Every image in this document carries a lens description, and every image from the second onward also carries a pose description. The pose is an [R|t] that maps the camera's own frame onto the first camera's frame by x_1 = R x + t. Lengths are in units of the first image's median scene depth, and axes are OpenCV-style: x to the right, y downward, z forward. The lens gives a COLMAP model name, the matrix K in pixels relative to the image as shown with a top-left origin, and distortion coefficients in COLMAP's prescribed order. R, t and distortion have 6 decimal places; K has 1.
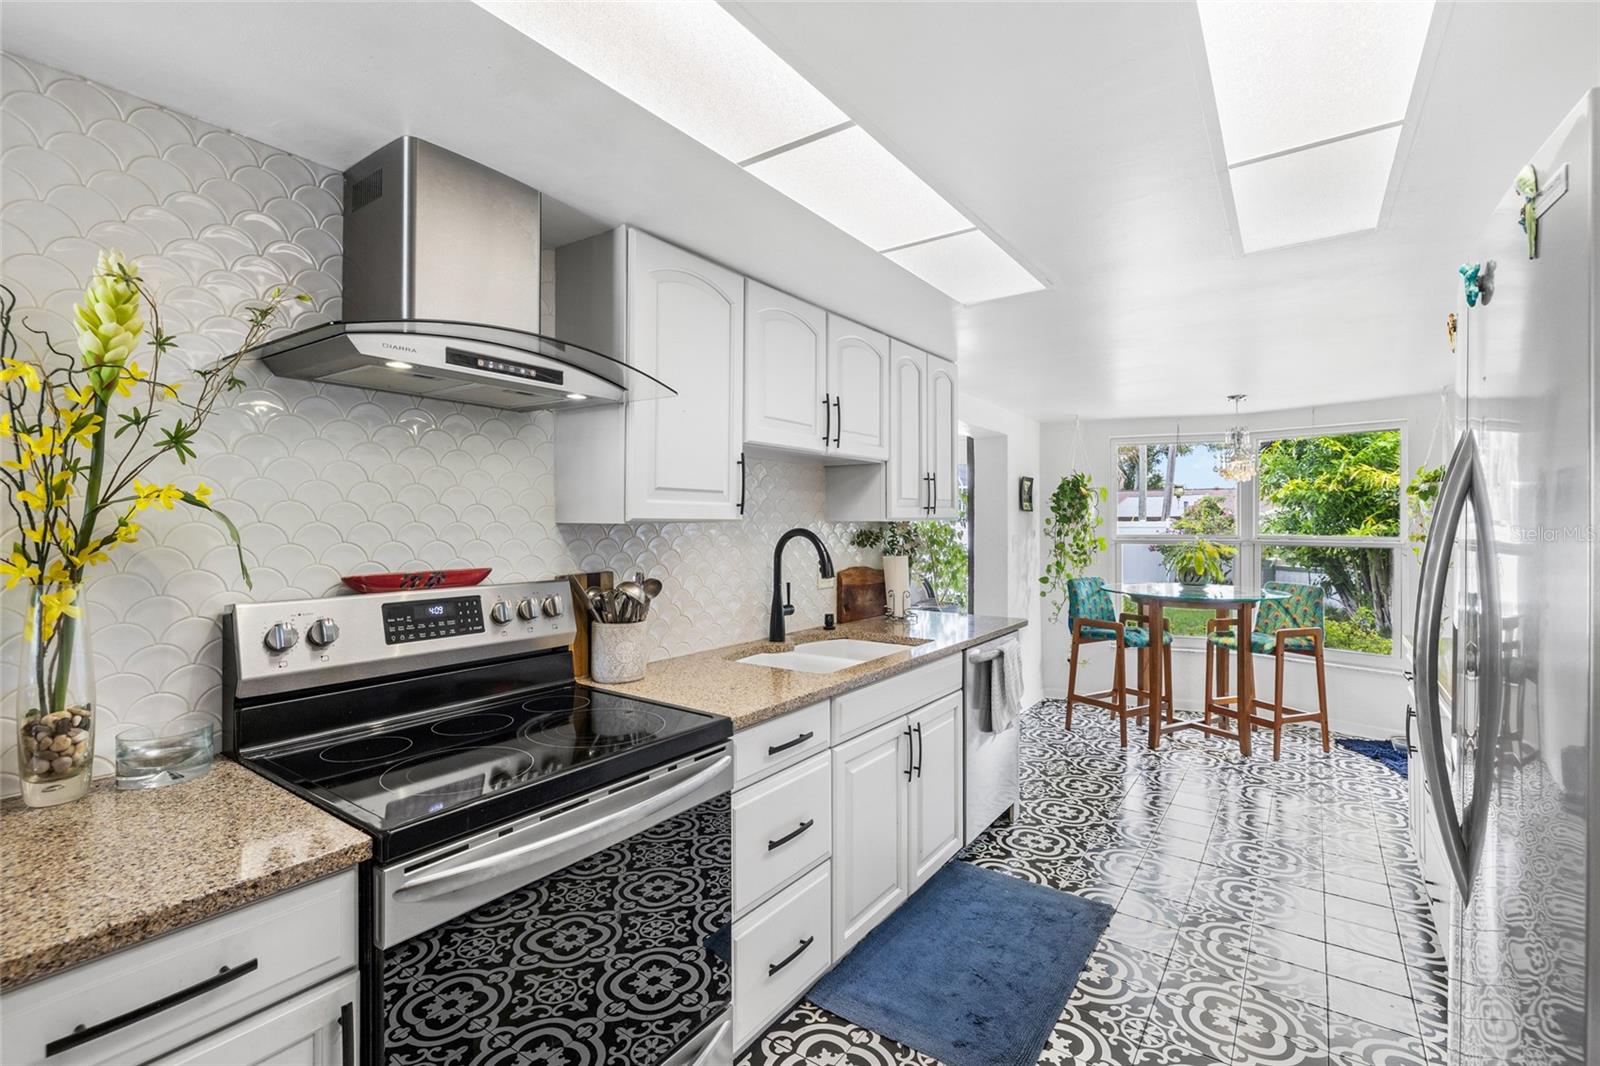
lens RADIAL K [[723.1, 0, 804.6], [0, 723.1, 520.5], [0, 0, 1]] dist [-0.004274, -0.000376]
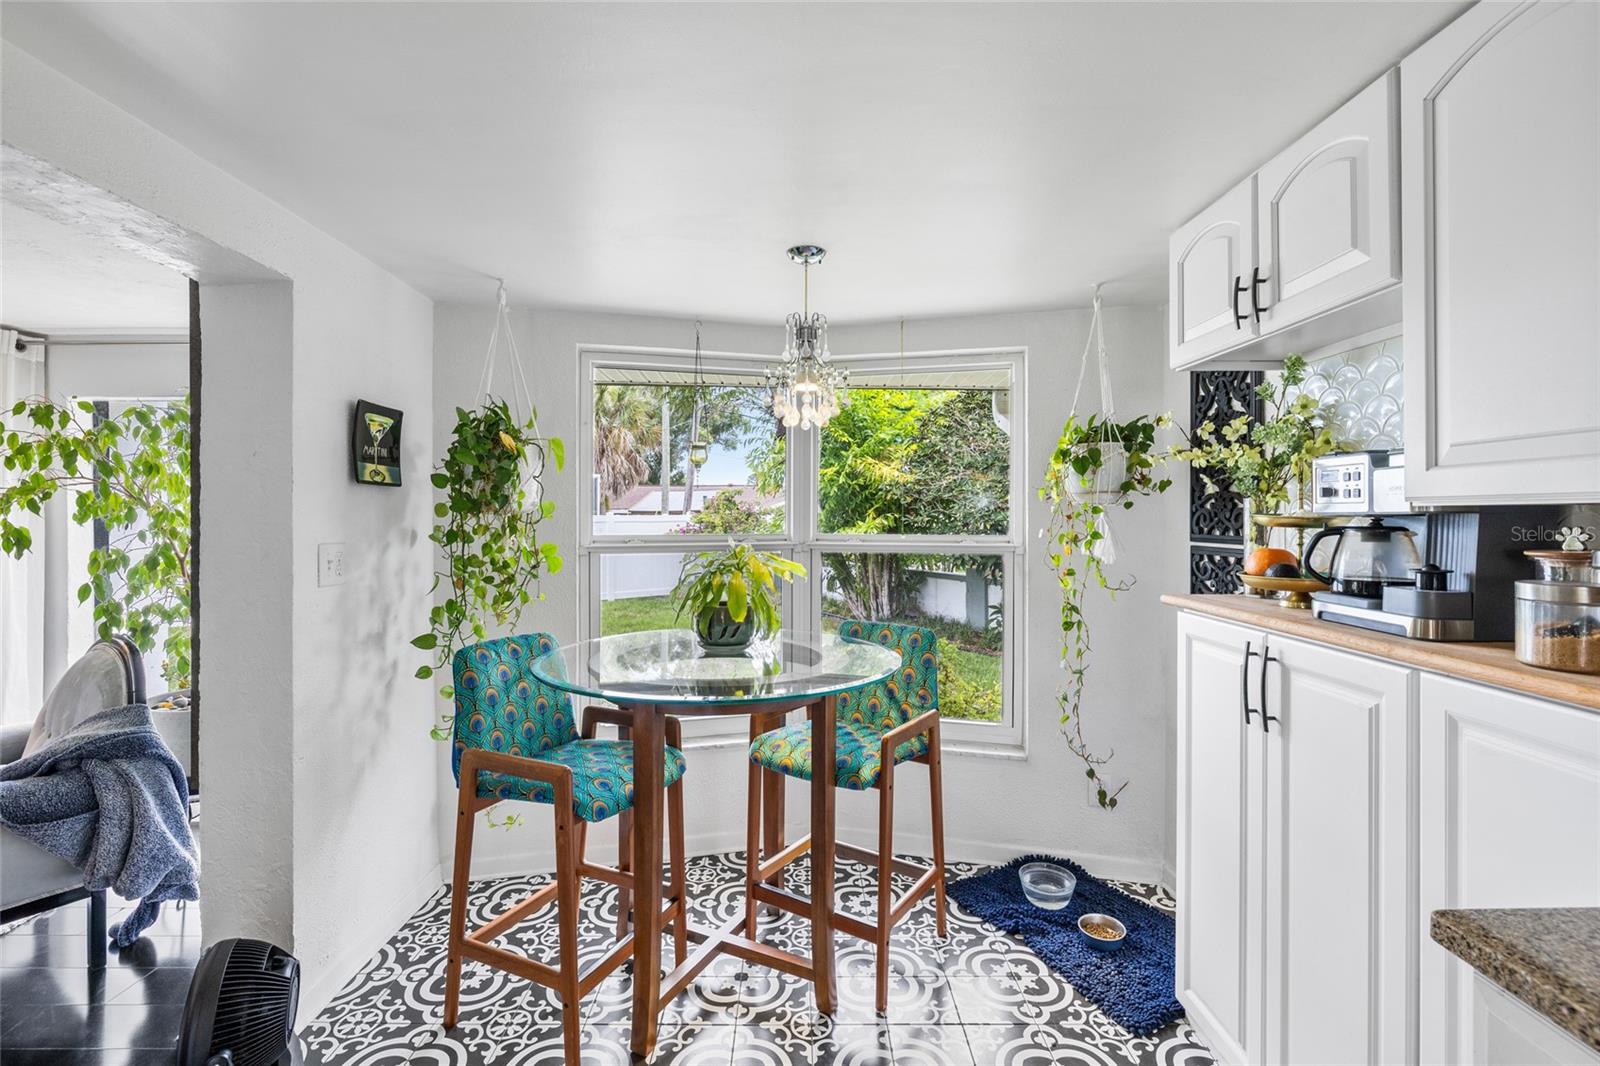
lens RADIAL K [[715.8, 0, 799.0], [0, 715.8, 523.8], [0, 0, 1]] dist [-0.002684, -0.000280]
pose [[0.815445, -0.004901, 0.578813, 0.309264], [-0.002146, 0.999932, 0.011490, 0.005356], [-0.578830, -0.010612, 0.815379, 0.596856]]
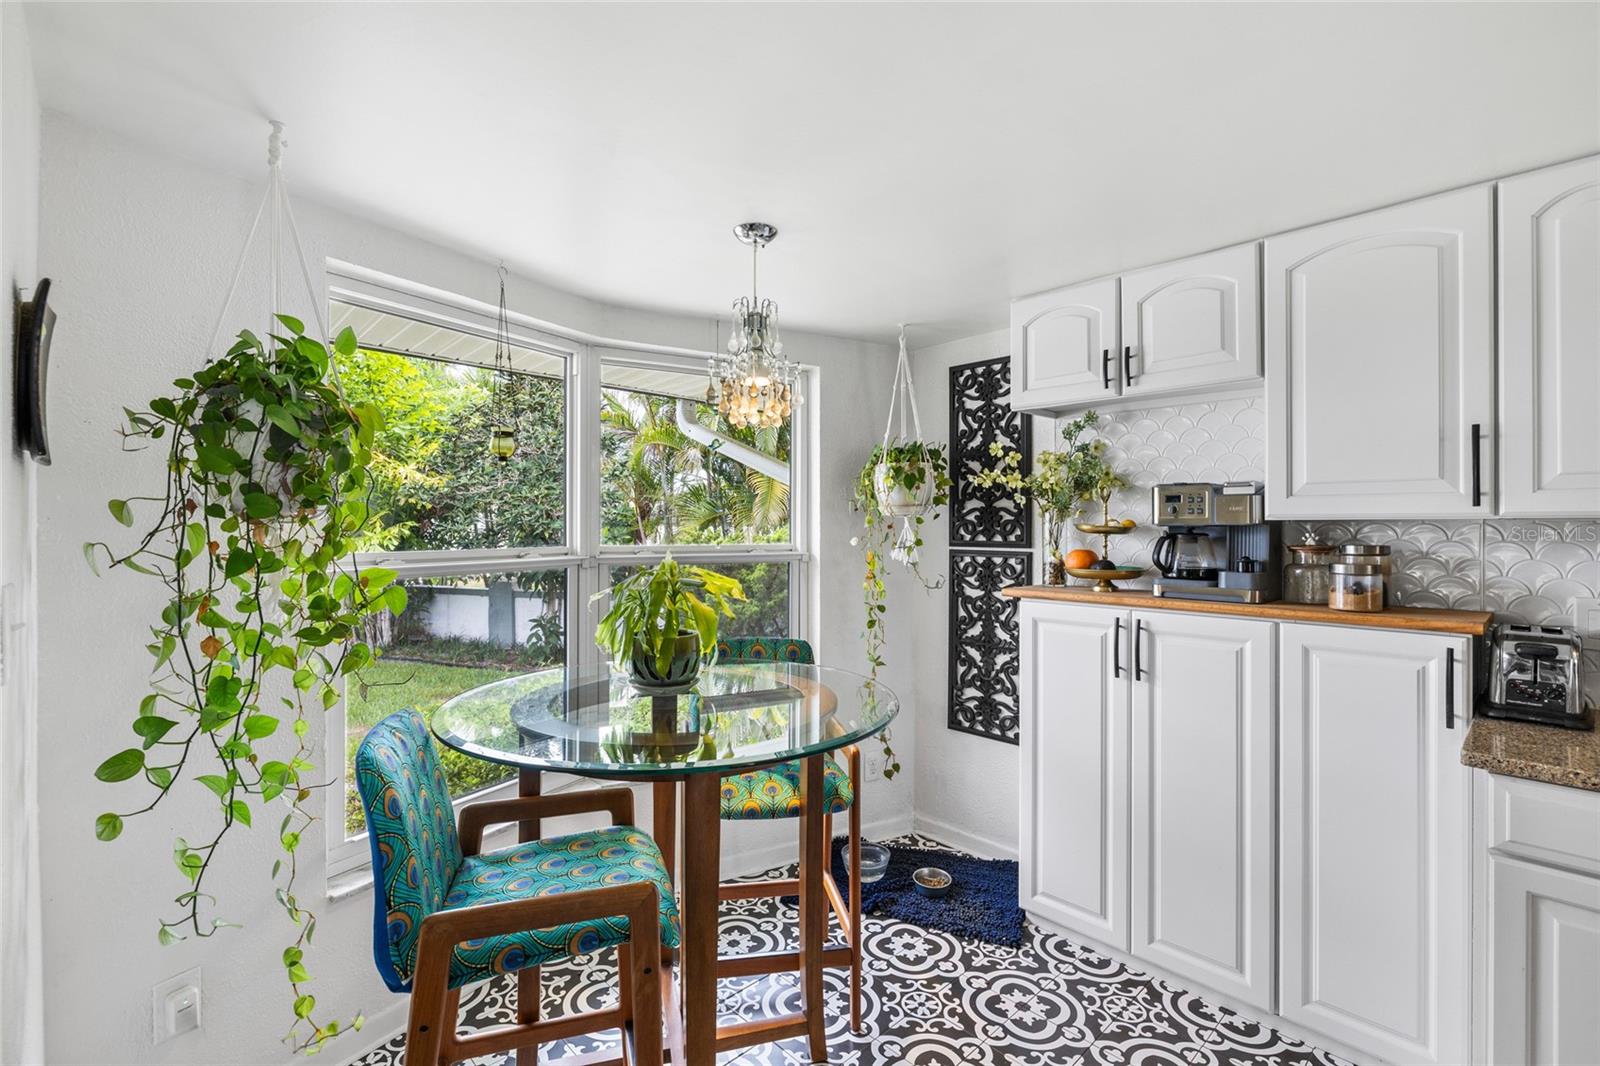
lens RADIAL K [[715.8, 0, 799.0], [0, 715.8, 523.8], [0, 0, 1]] dist [-0.002684, -0.000280]
pose [[0.196964, 0.003776, 0.980403, 0.175687], [-0.003108, 0.999990, -0.003227, 0.005793], [-0.980406, -0.002412, 0.196974, 0.868869]]
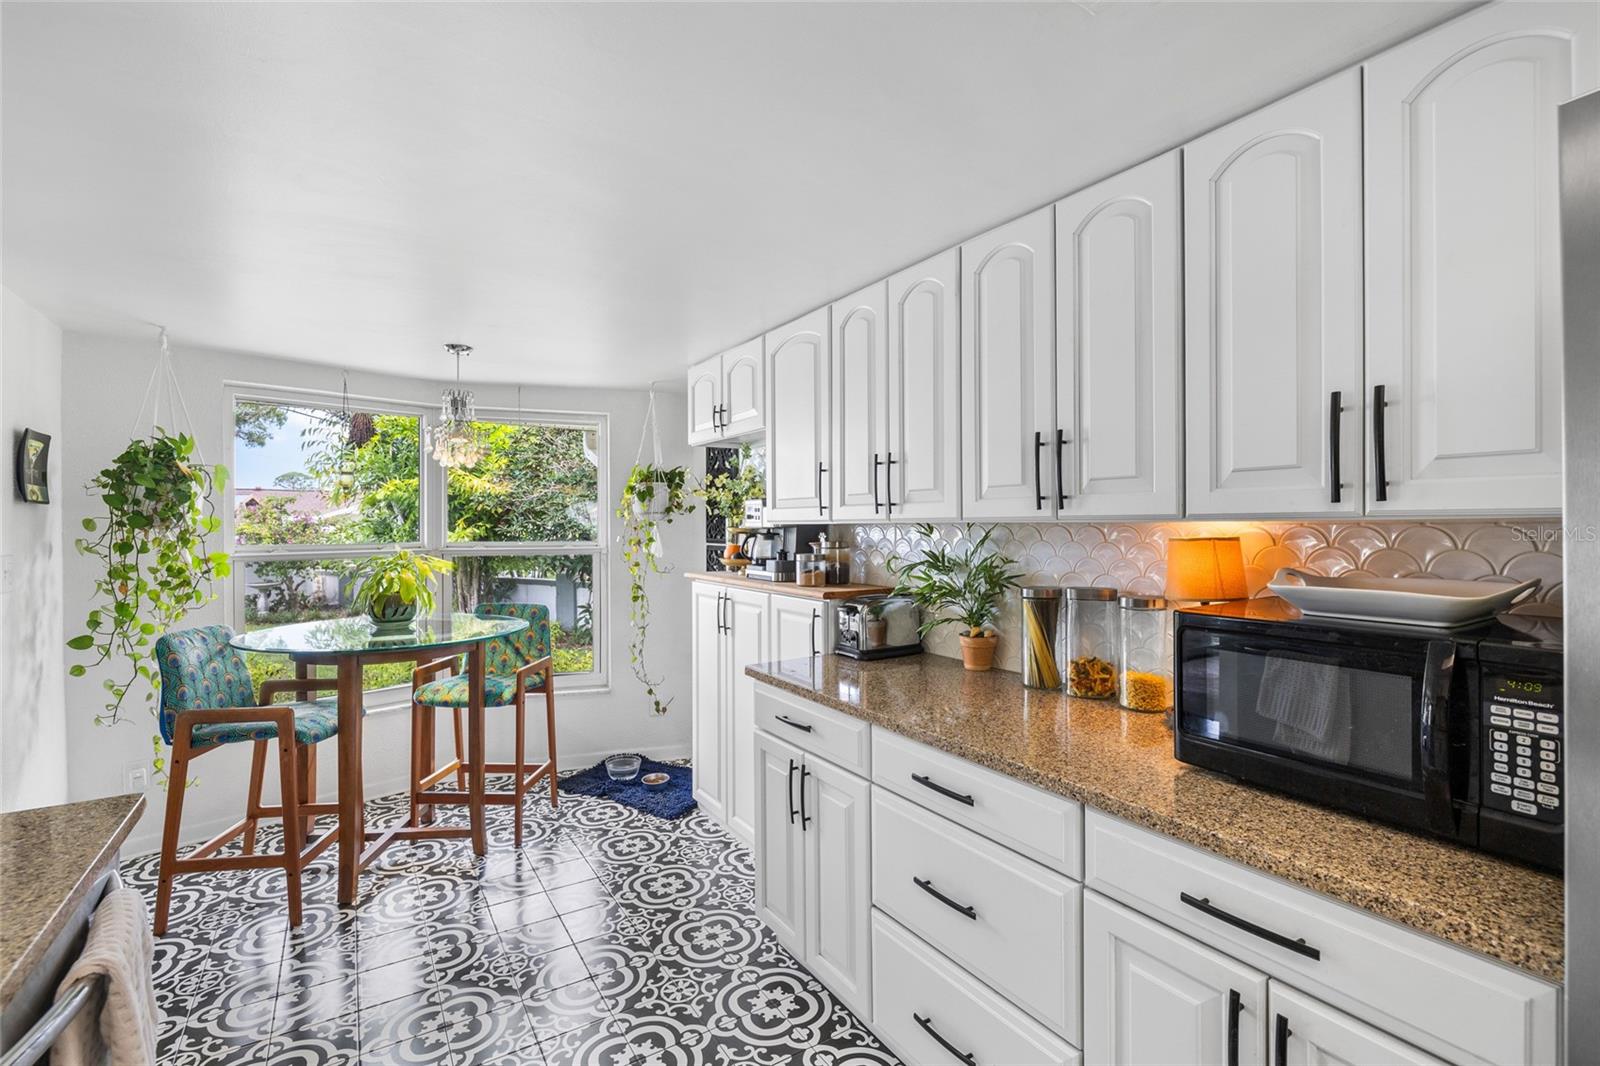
lens RADIAL K [[715.8, 0, 799.0], [0, 715.8, 523.8], [0, 0, 1]] dist [-0.002684, -0.000280]
pose [[0.379454, 0.001076, 0.925210, 0.075058], [0.000056, 0.999999, -0.001186, 0.001555], [-0.925211, 0.000502, 0.379454, 0.416668]]
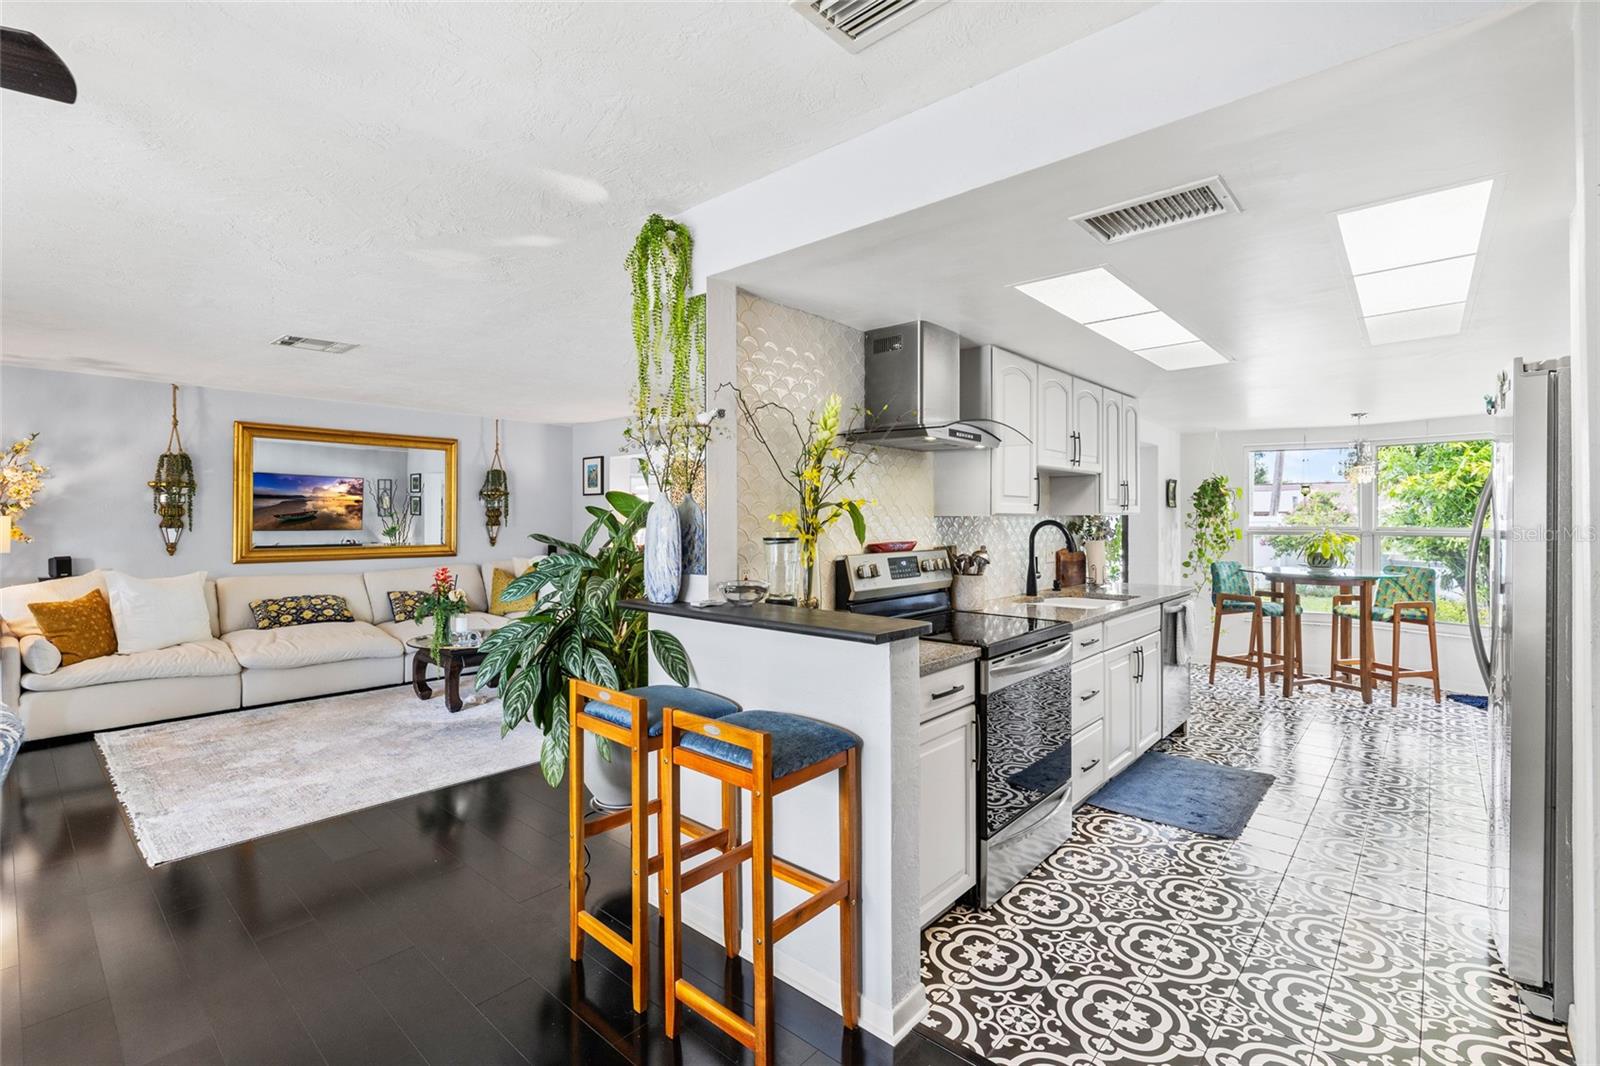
lens RADIAL K [[726.5, 0, 802.6], [0, 726.5, 516.8], [0, 0, 1]] dist [-0.001620, 0.000524]
pose [[0.994455, -0.001125, -0.105154, -0.212468], [0.001218, 0.999999, 0.000825, 0.001357], [0.105153, -0.000949, 0.994456, -0.327703]]
